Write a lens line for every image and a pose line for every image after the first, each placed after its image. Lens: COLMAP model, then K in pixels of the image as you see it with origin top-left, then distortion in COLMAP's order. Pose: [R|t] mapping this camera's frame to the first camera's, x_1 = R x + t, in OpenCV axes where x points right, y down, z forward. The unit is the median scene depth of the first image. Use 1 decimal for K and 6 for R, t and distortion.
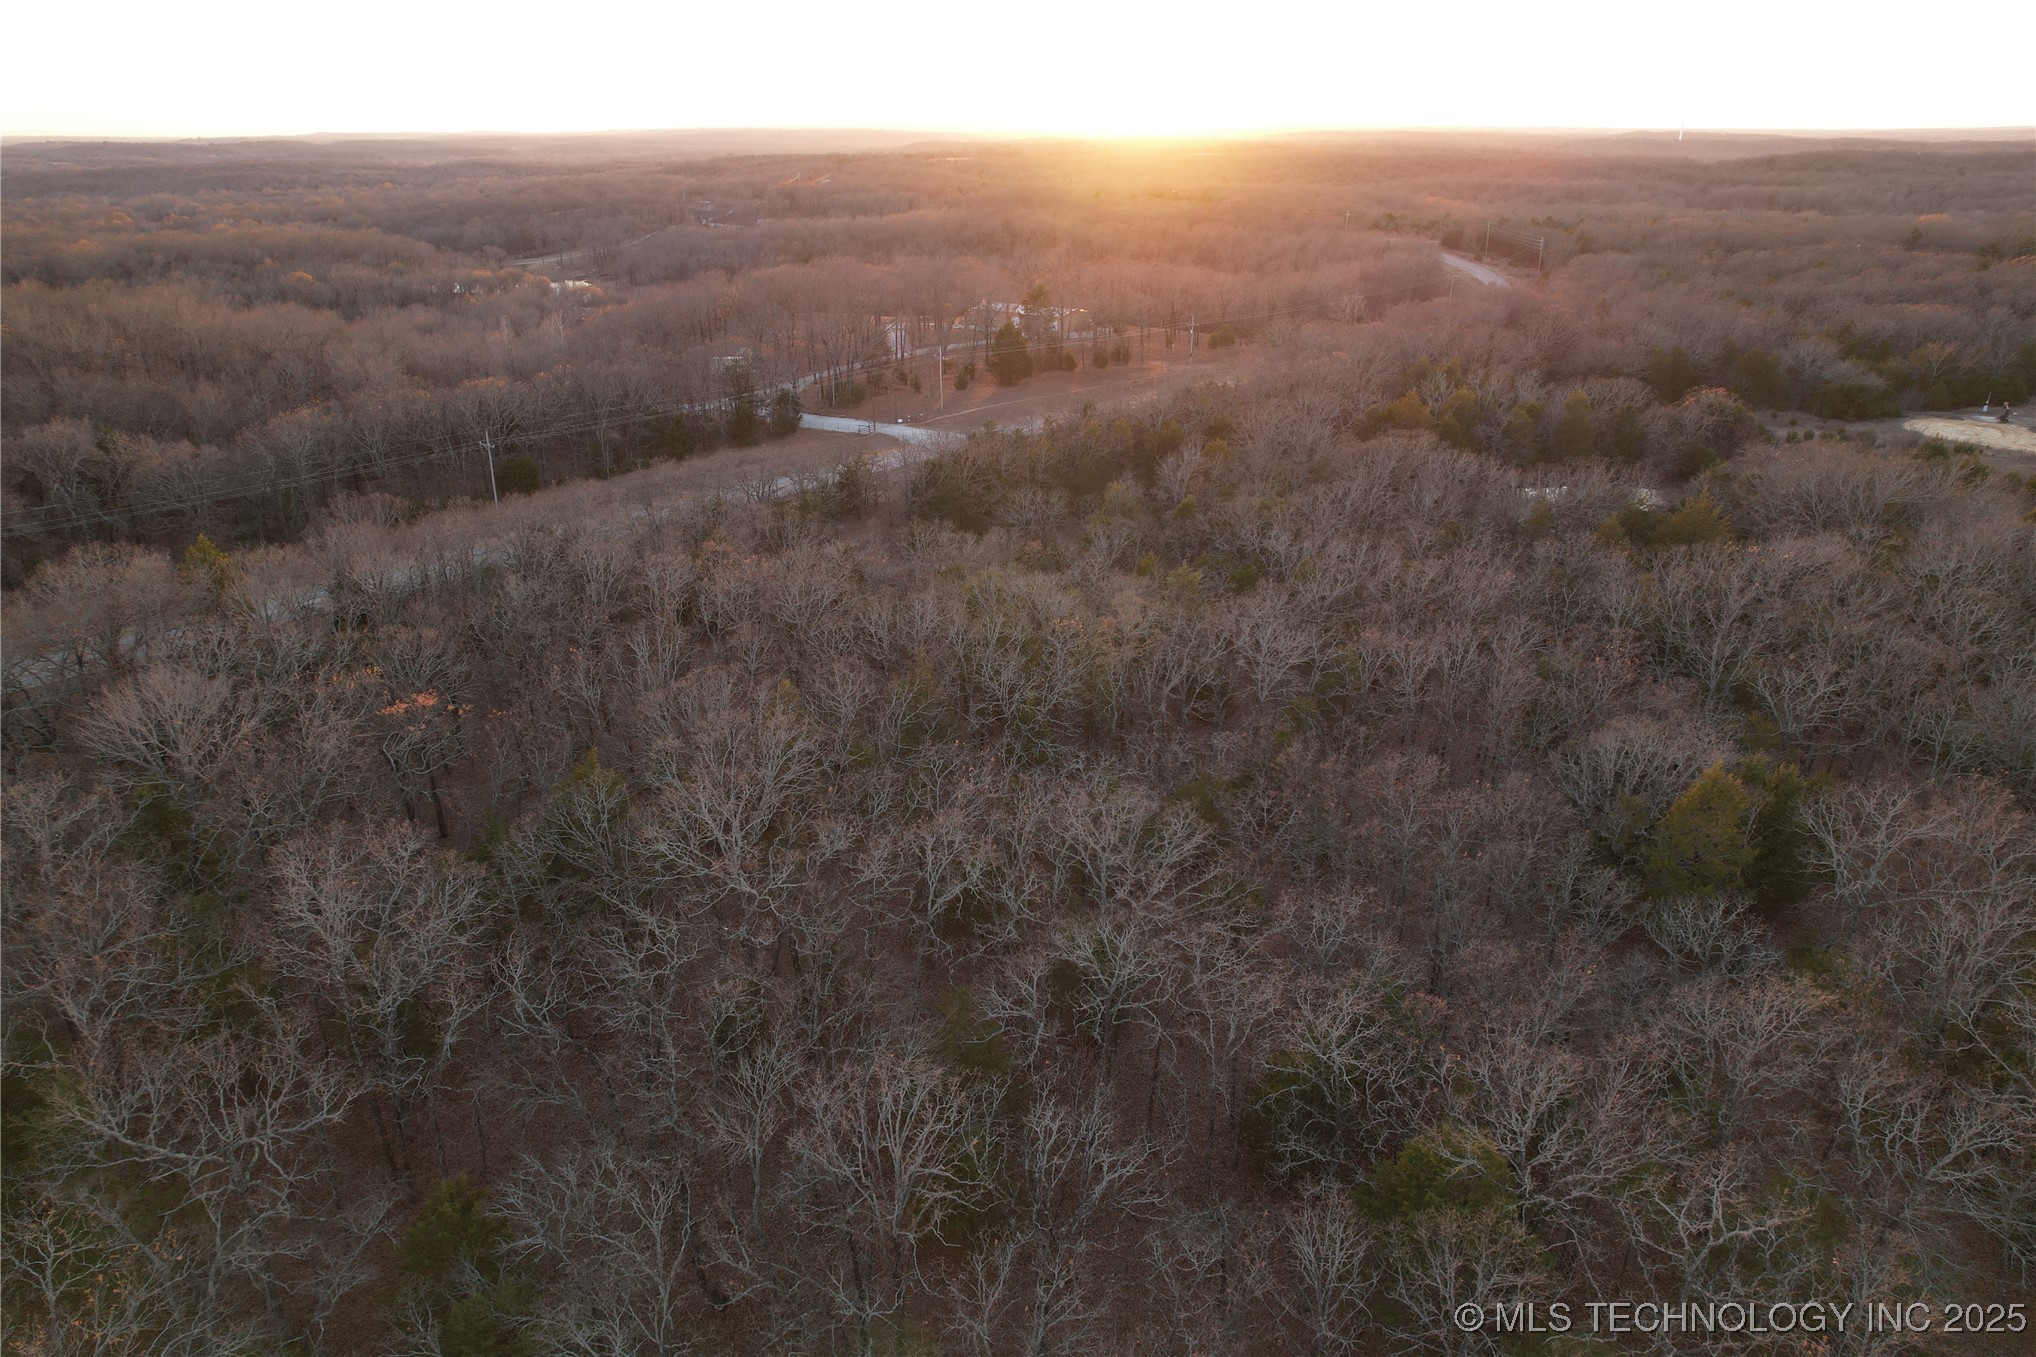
lens RADIAL K [[1316.2, 0, 1030.2], [0, 1316.2, 688.9], [0, 0, 1]] dist [-0.080517, 0.075432]
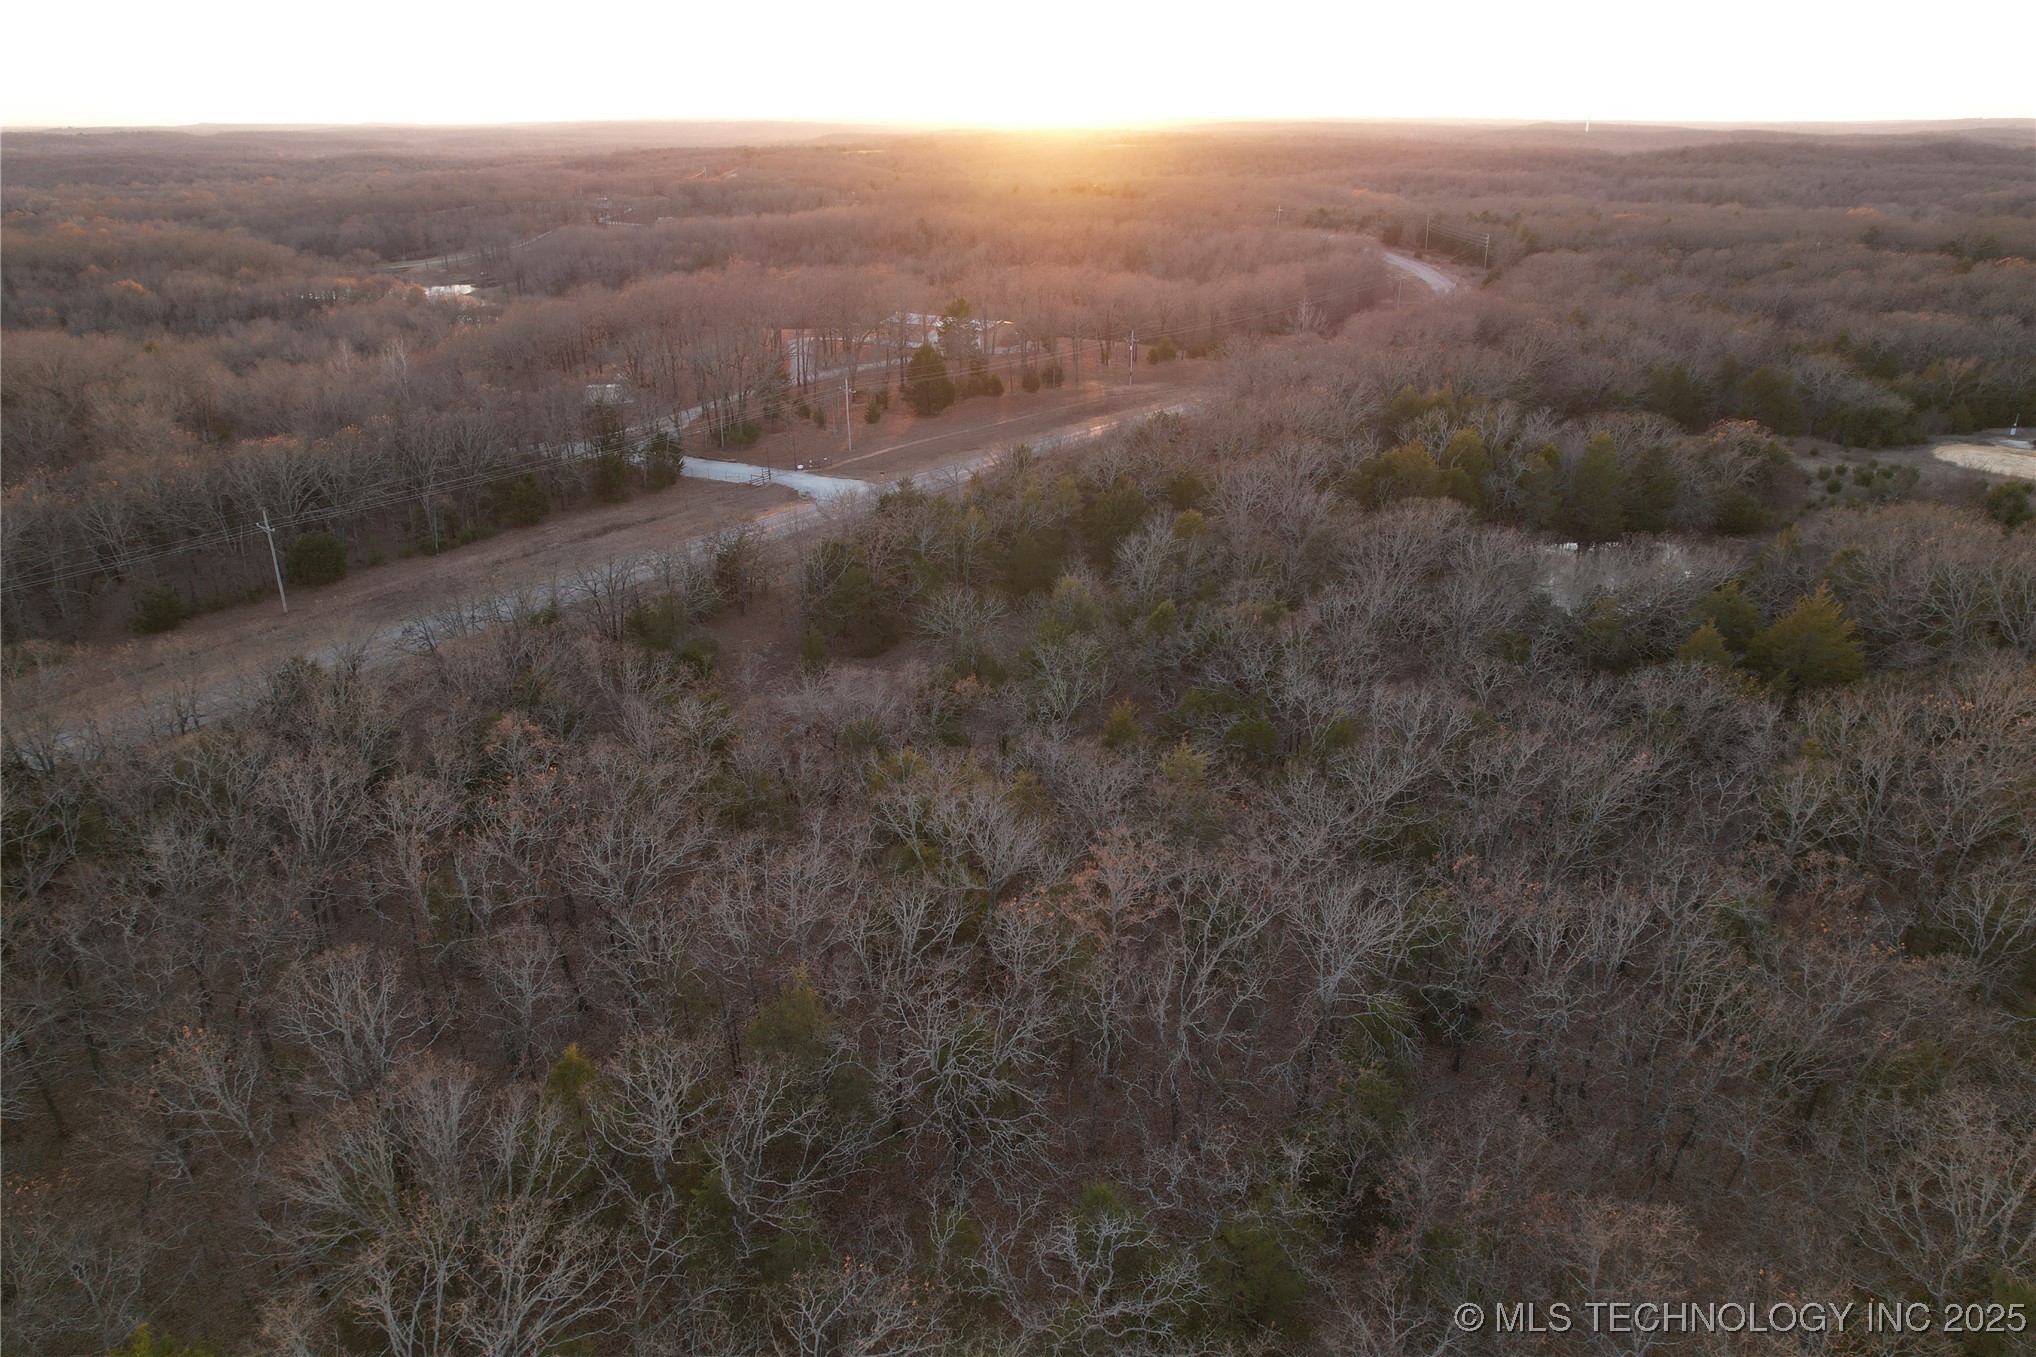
lens RADIAL K [[1316.2, 0, 1039.3], [0, 1316.2, 684.9], [0, 0, 1]] dist [-0.080517, 0.075432]
pose [[0.997724, -0.026251, 0.062114, -0.000762], [0.026073, 0.999653, 0.003674, -0.042283], [-0.062189, -0.002046, 0.998062, 0.096638]]
